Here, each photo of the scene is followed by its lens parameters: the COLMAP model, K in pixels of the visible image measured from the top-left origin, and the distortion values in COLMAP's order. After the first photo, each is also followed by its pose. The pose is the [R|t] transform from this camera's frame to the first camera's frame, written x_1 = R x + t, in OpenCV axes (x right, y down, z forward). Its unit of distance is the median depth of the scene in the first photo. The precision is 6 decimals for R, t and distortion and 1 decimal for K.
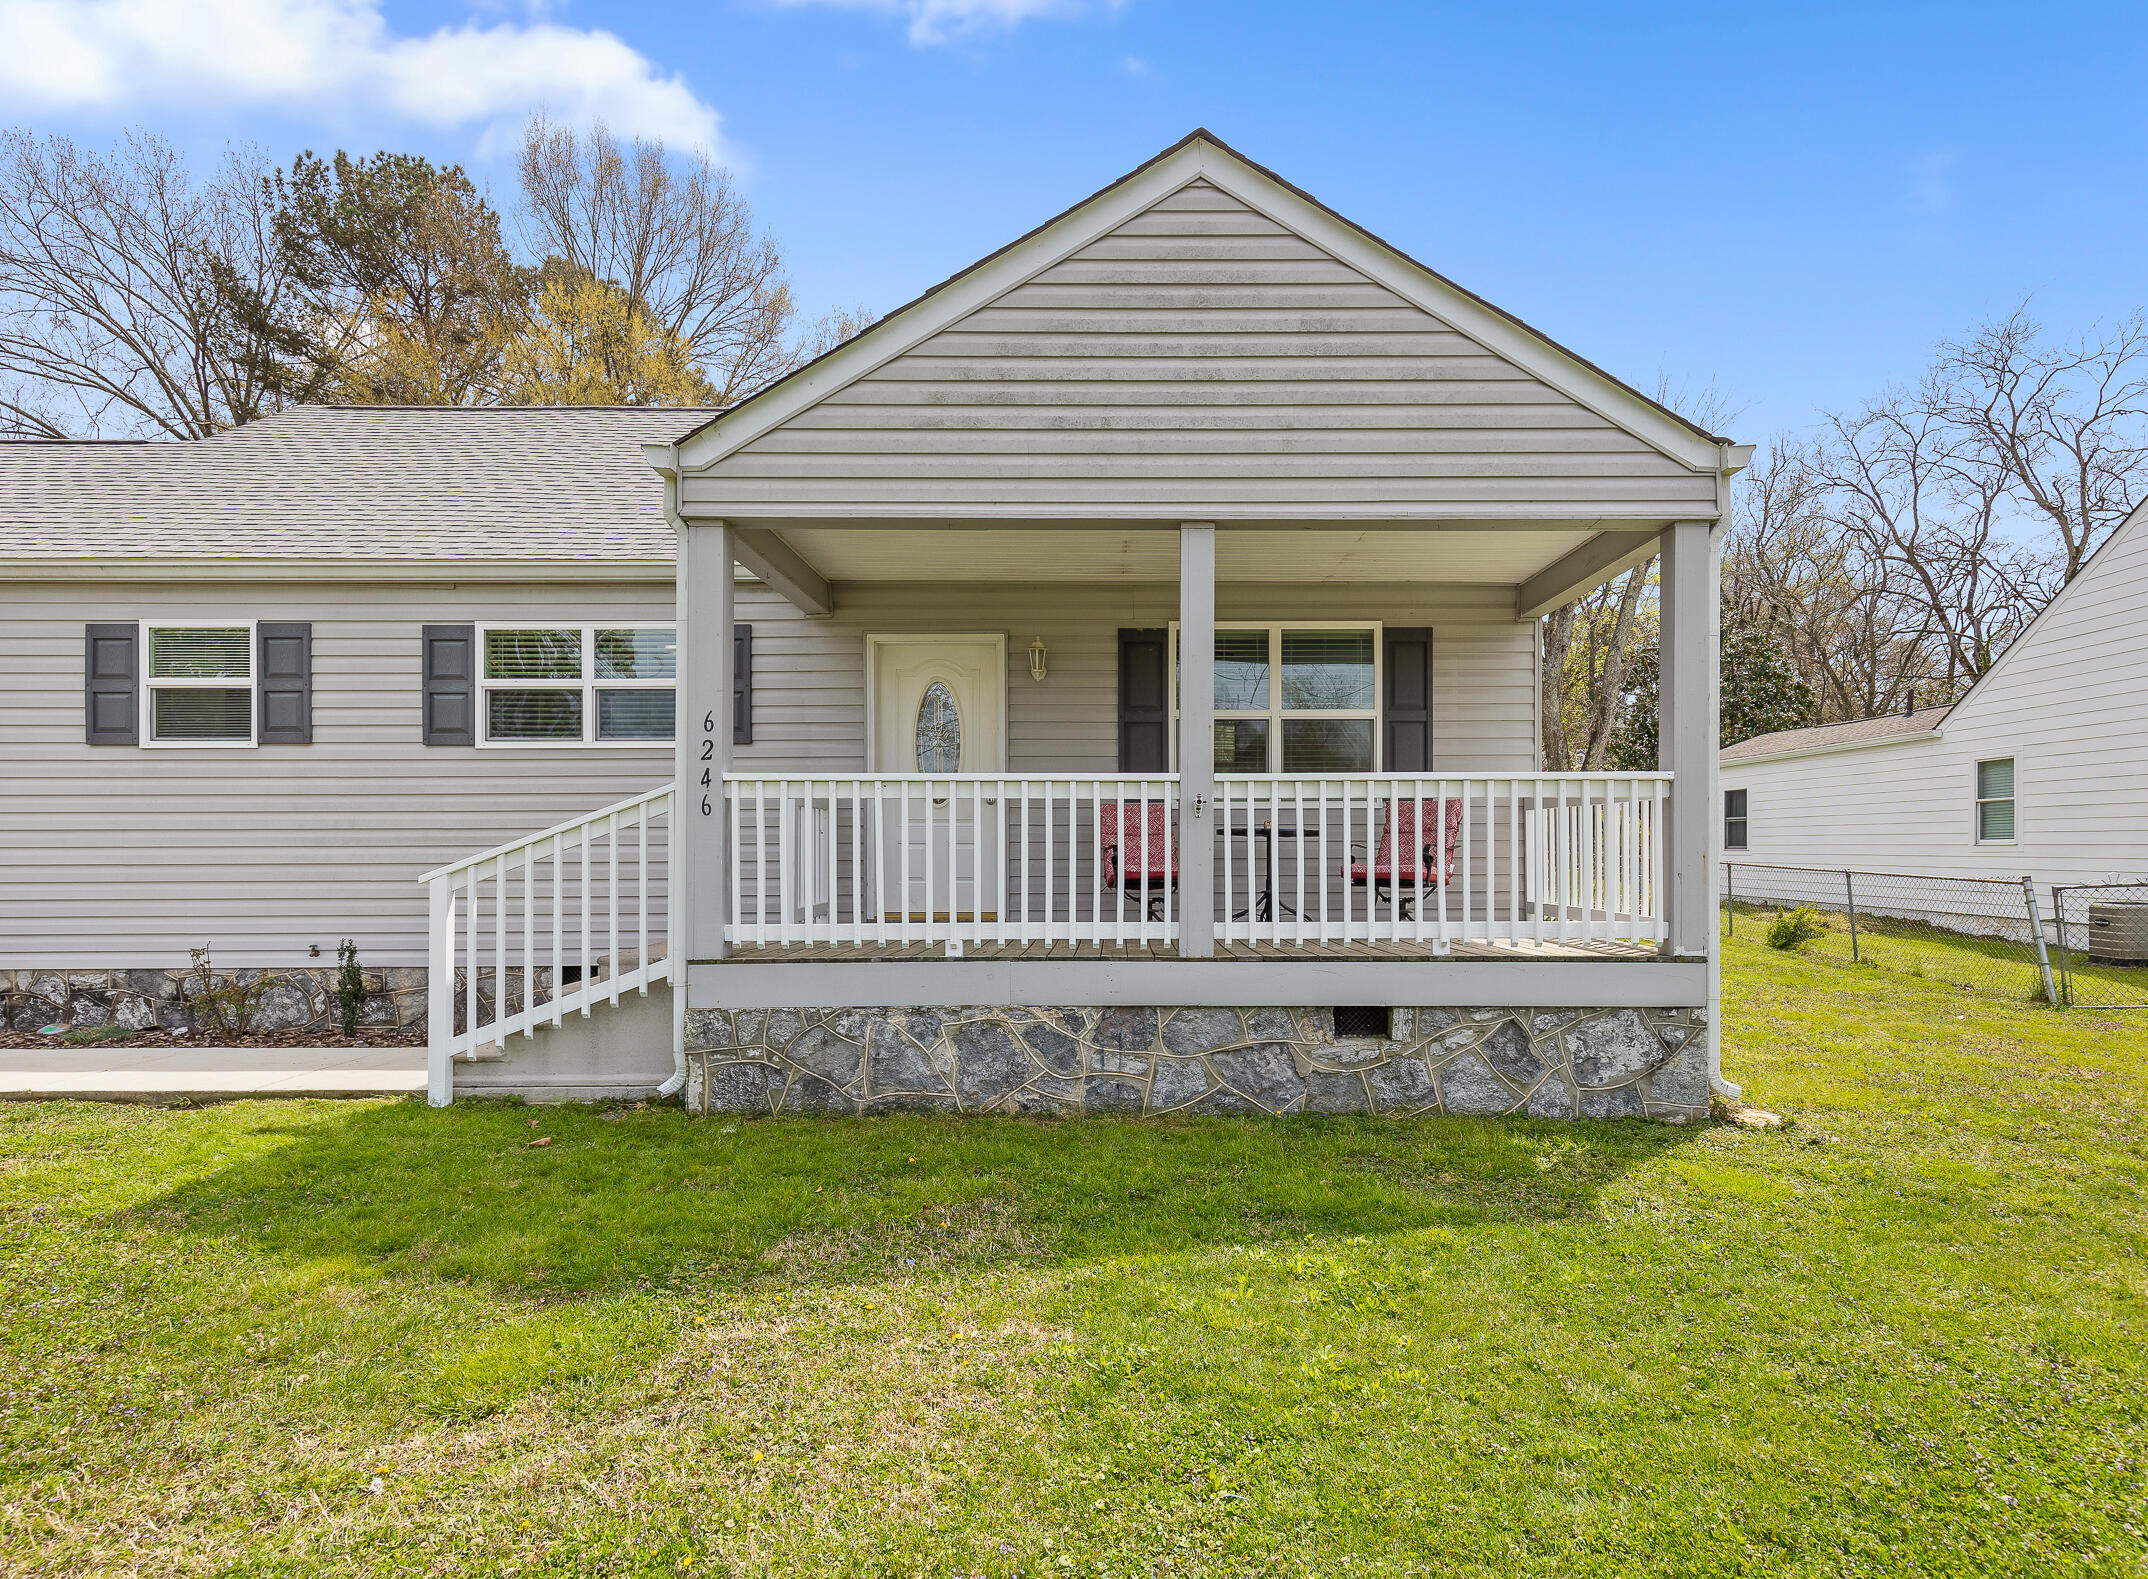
lens RADIAL K [[1142.0, 0, 1139.4], [0, 1142.0, 855.6], [0, 0, 1]] dist [0.010839, -0.001409]
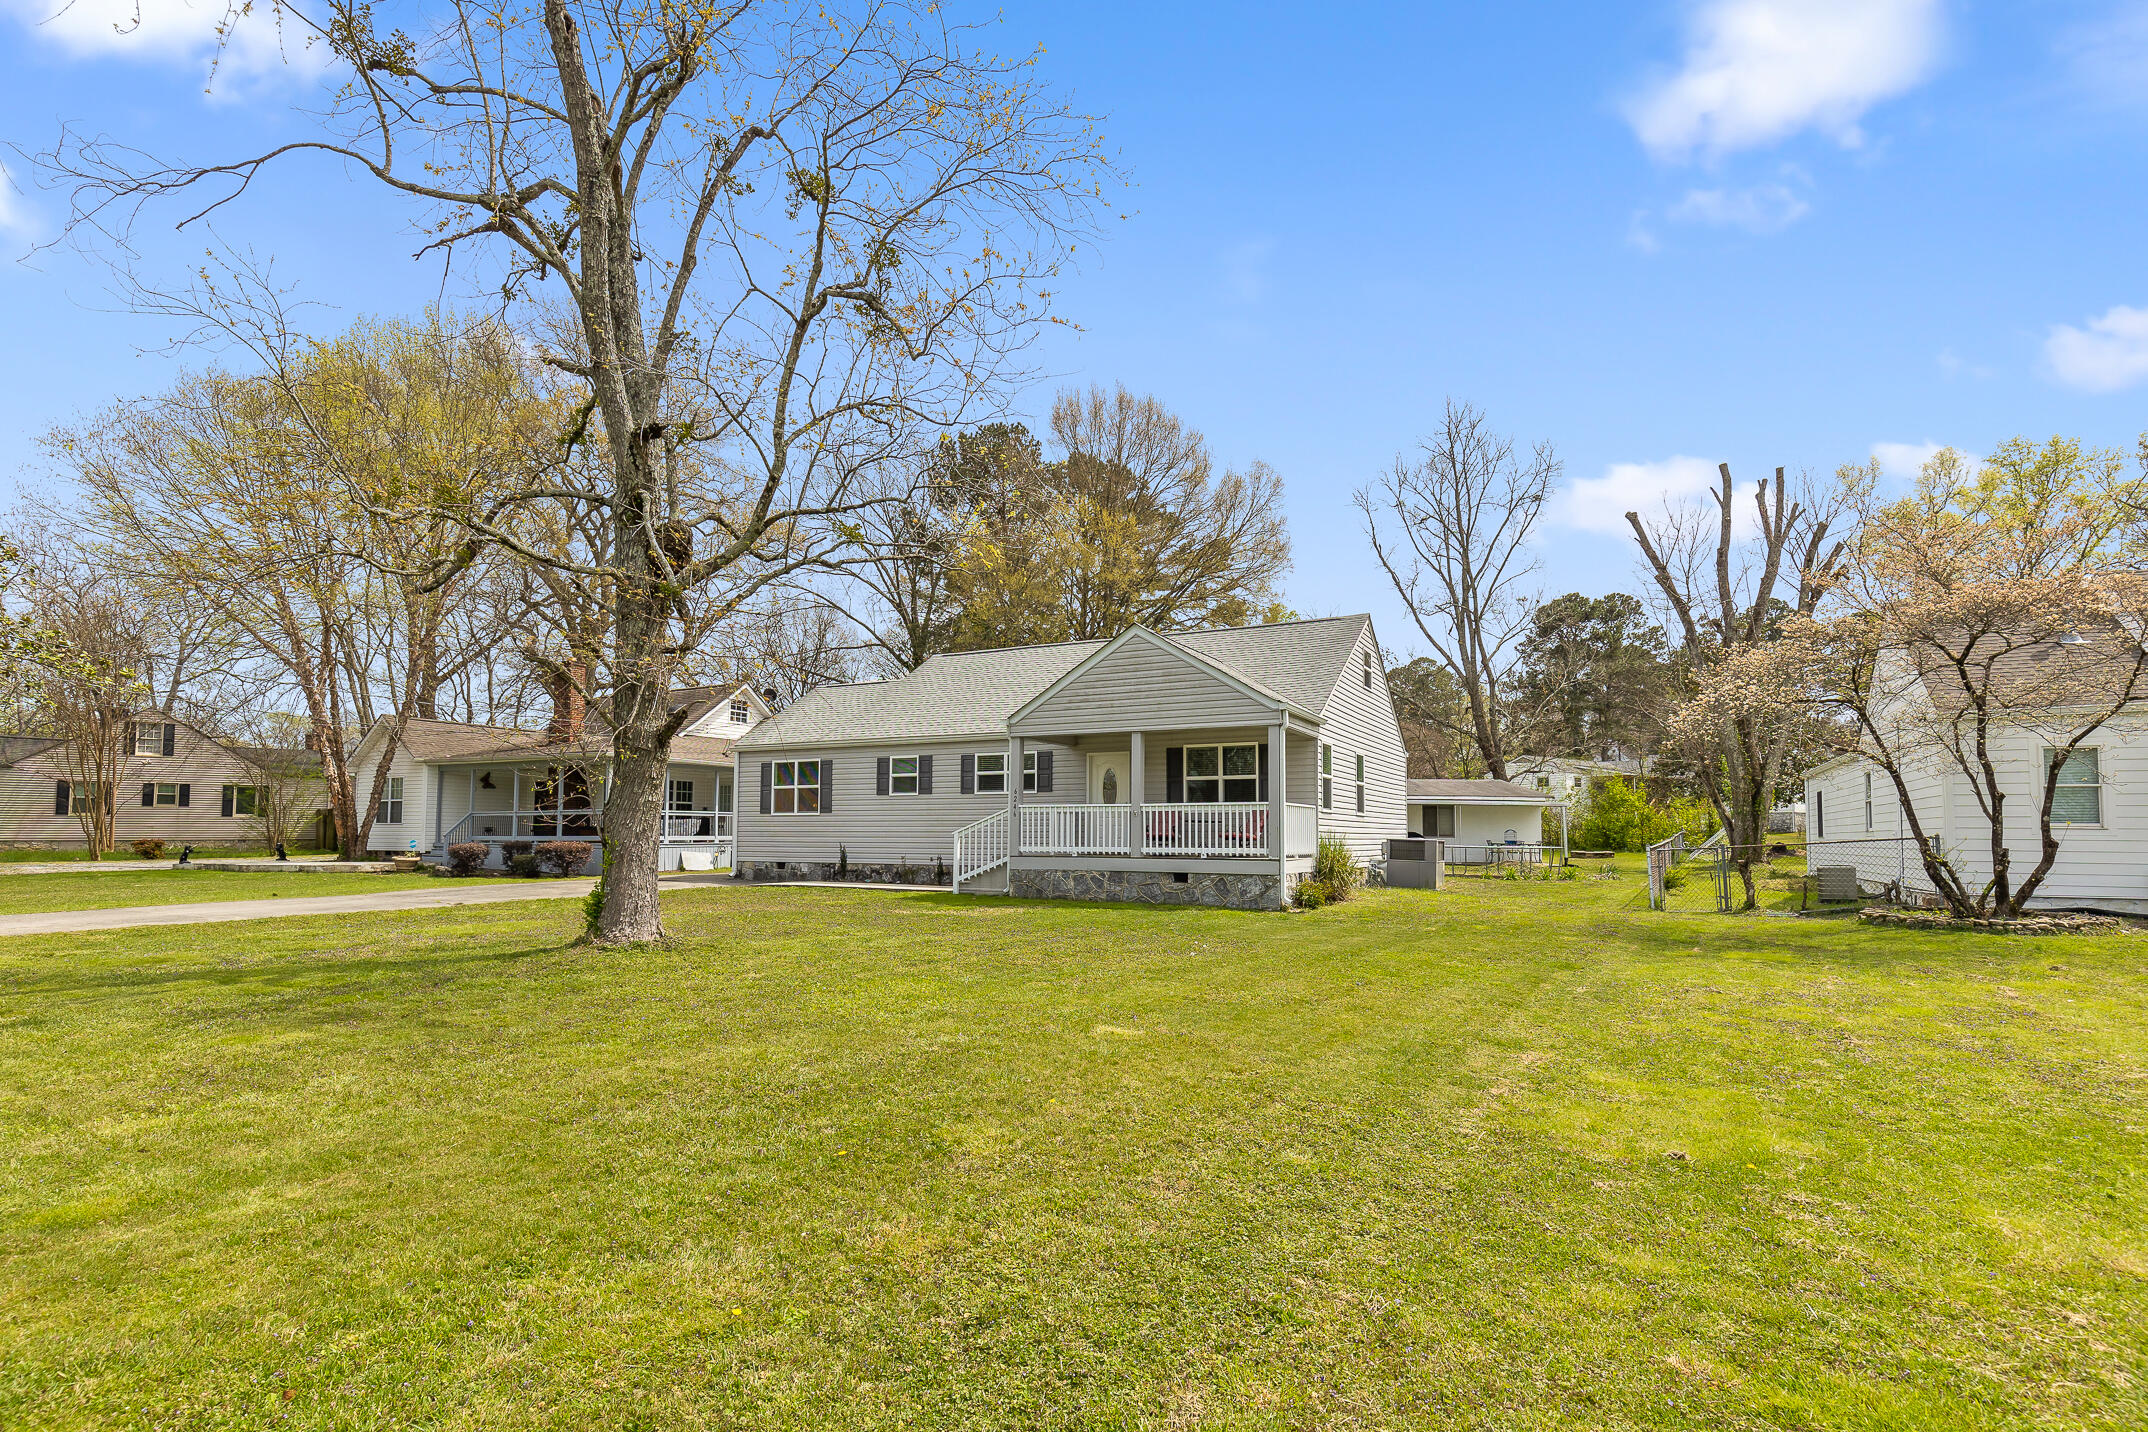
lens RADIAL K [[1056.6, 0, 1080.4], [0, 1056.6, 783.7], [0, 0, 1]] dist [0.022849, -0.000127]
pose [[0.877838, -0.018387, -0.478604, 1.037842], [-0.008625, 0.998494, -0.054180, 0.029847], [0.478880, 0.051689, 0.876358, -1.363962]]
